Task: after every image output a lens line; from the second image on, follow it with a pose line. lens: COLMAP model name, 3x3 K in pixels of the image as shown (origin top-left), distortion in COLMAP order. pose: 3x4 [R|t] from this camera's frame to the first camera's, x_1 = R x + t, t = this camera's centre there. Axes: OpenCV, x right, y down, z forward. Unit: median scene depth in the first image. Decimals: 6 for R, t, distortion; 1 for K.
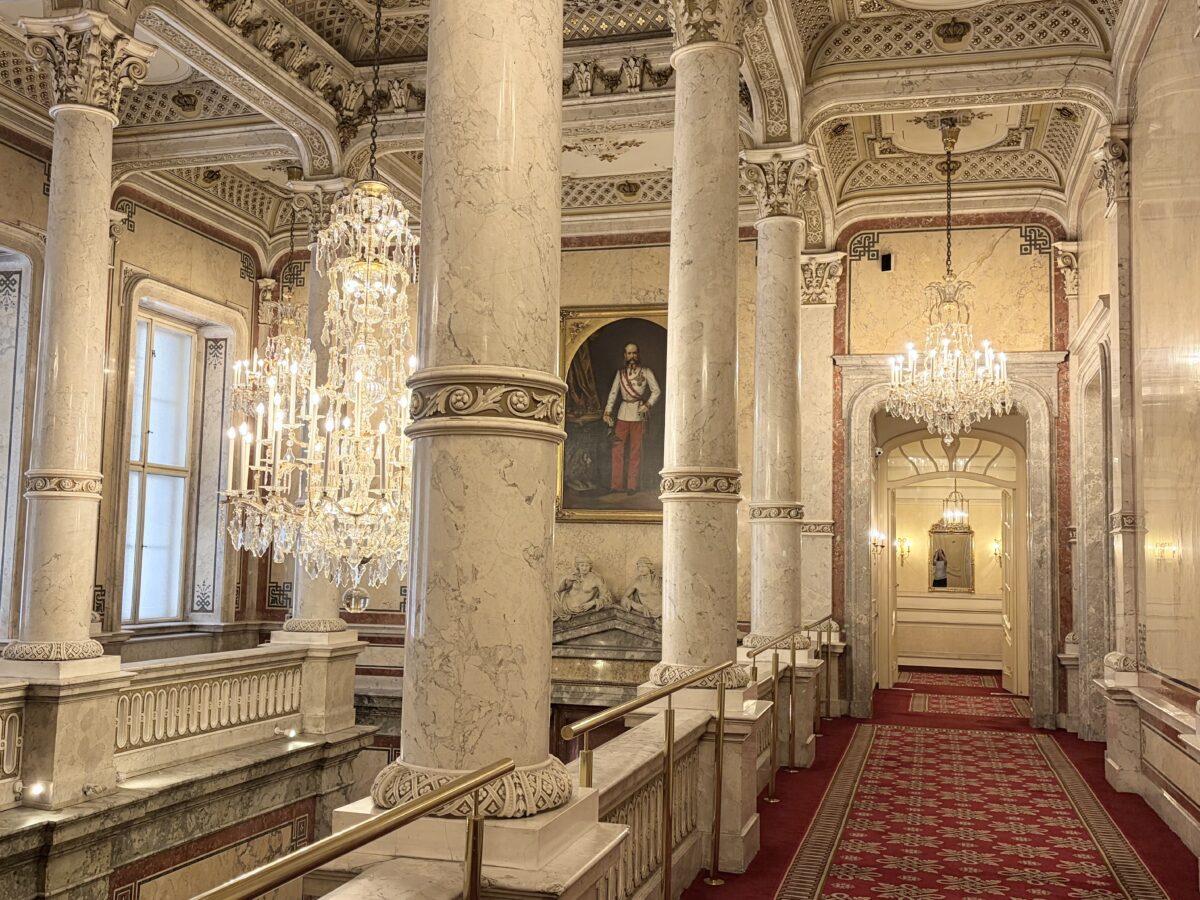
lens RADIAL K [[1181.9, 0, 600.0], [0, 1181.9, 450.0], [0, 0, 1]] dist [0.006349, 0.002499]
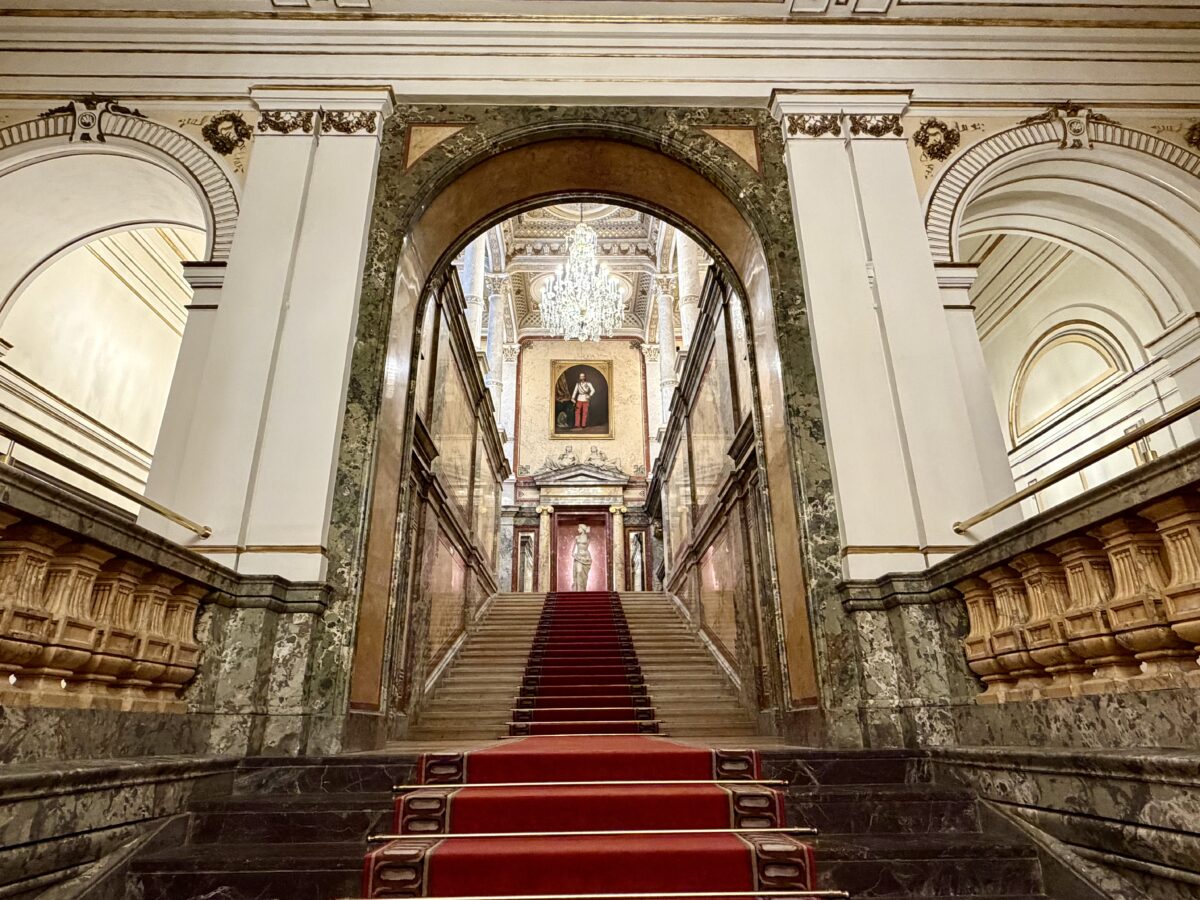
lens RADIAL K [[691.6, 0, 600.0], [0, 691.6, 450.0], [0, 0, 1]] dist [-0.001837, -0.000365]
pose [[0.957022, 0.074260, 0.280346, -0.346605], [0.008179, 0.959366, -0.282047, 0.494564], [-0.289900, 0.272218, 0.917527, -0.334916]]
